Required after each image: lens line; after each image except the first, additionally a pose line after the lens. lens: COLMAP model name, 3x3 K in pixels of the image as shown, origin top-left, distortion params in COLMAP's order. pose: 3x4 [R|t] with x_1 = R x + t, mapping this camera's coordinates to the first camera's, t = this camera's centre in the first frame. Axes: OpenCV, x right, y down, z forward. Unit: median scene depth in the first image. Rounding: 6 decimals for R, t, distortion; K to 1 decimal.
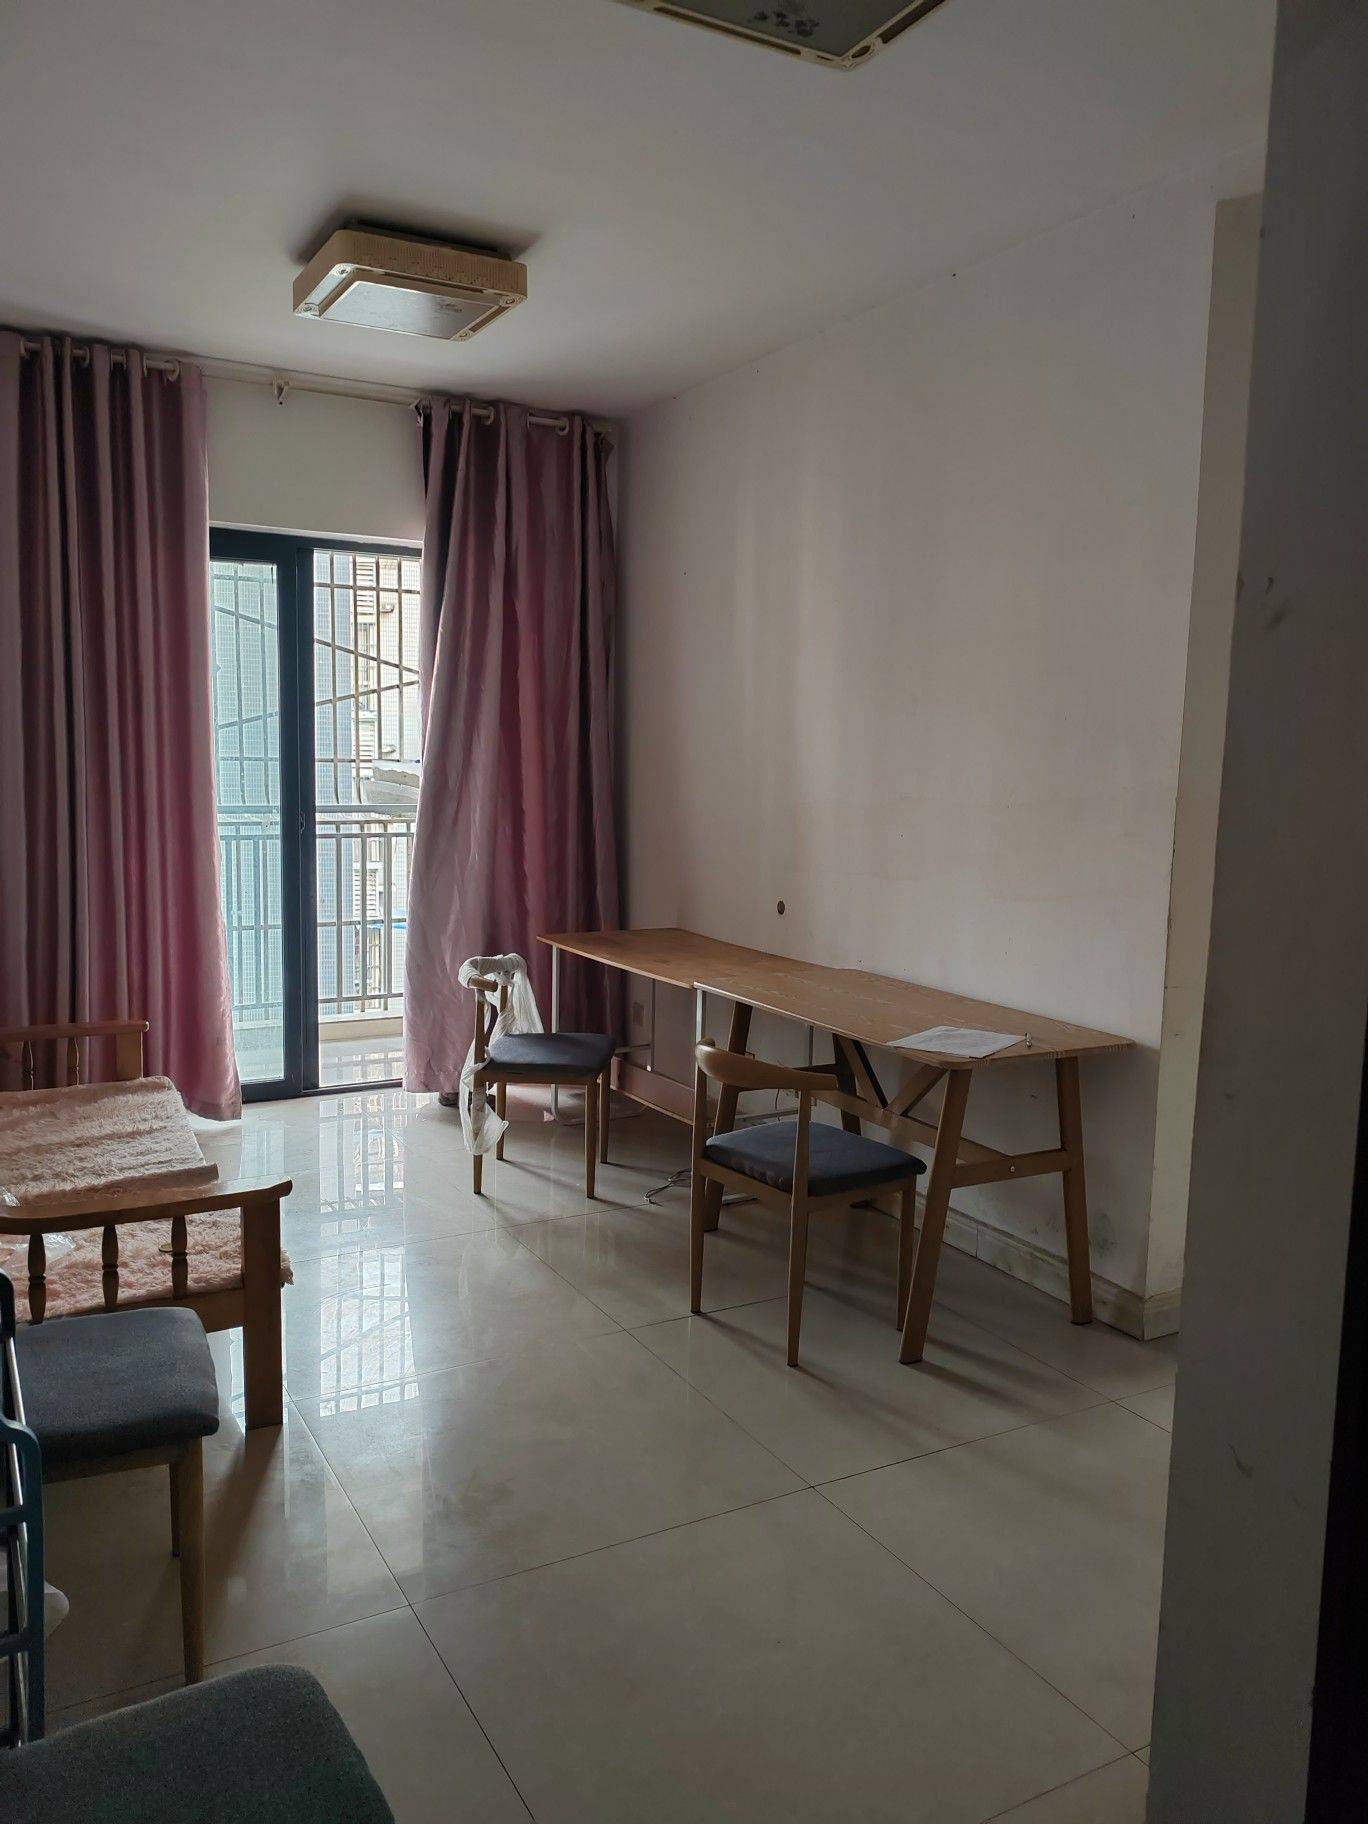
lens RADIAL K [[1407.4, 0, 682.2], [0, 1407.4, 913.0], [0, 0, 1]] dist [0.036296, -0.005784]
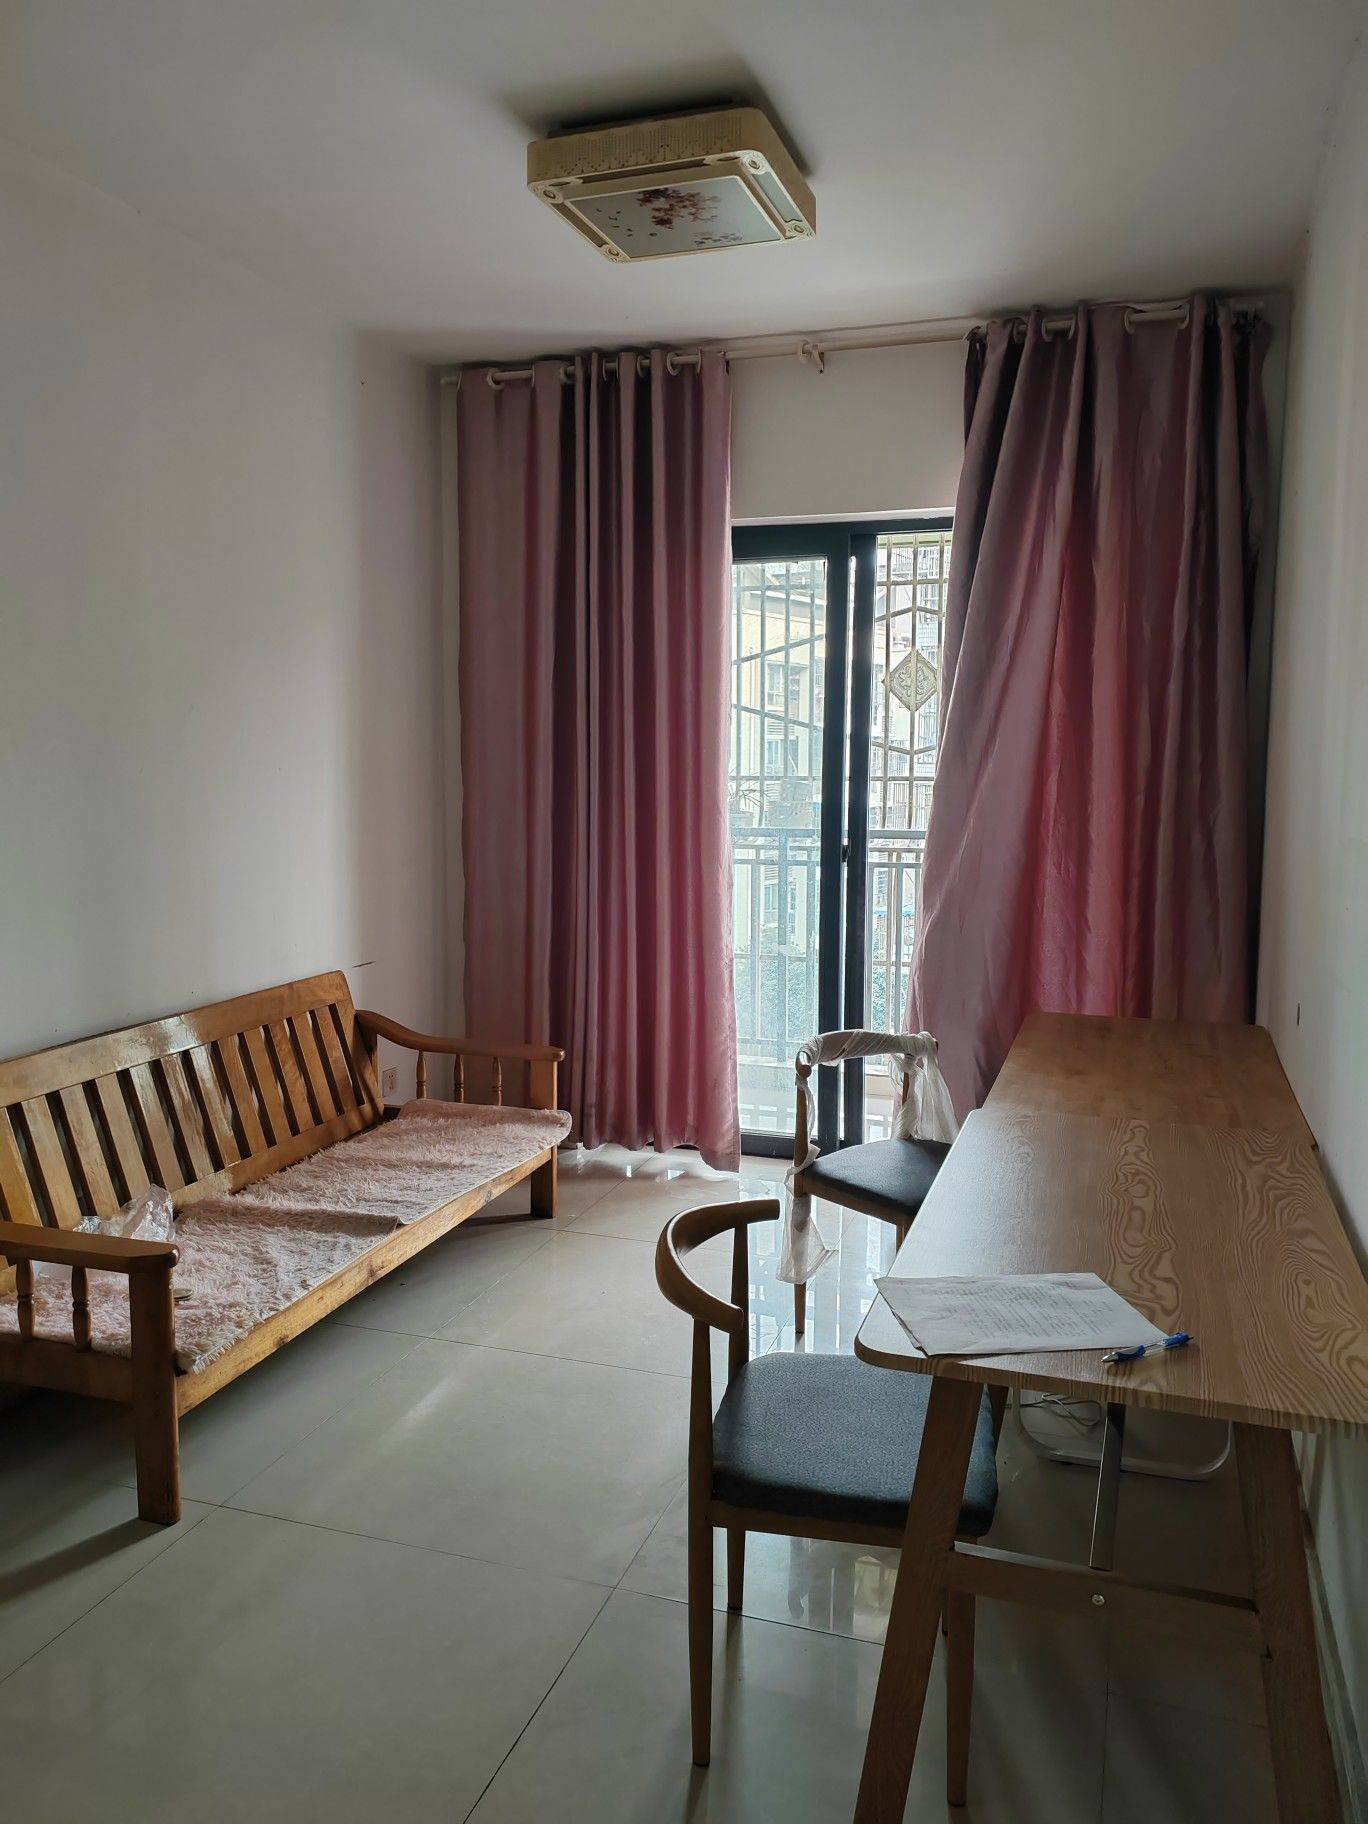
lens RADIAL K [[1407.4, 0, 684.2], [0, 1407.4, 912.6], [0, 0, 1]] dist [0.036296, -0.005784]
pose [[0.686276, 0.059005, -0.724944, 0.322768], [-0.070631, 0.997400, 0.014317, -0.032127], [0.723904, 0.041378, 0.688659, 0.355679]]
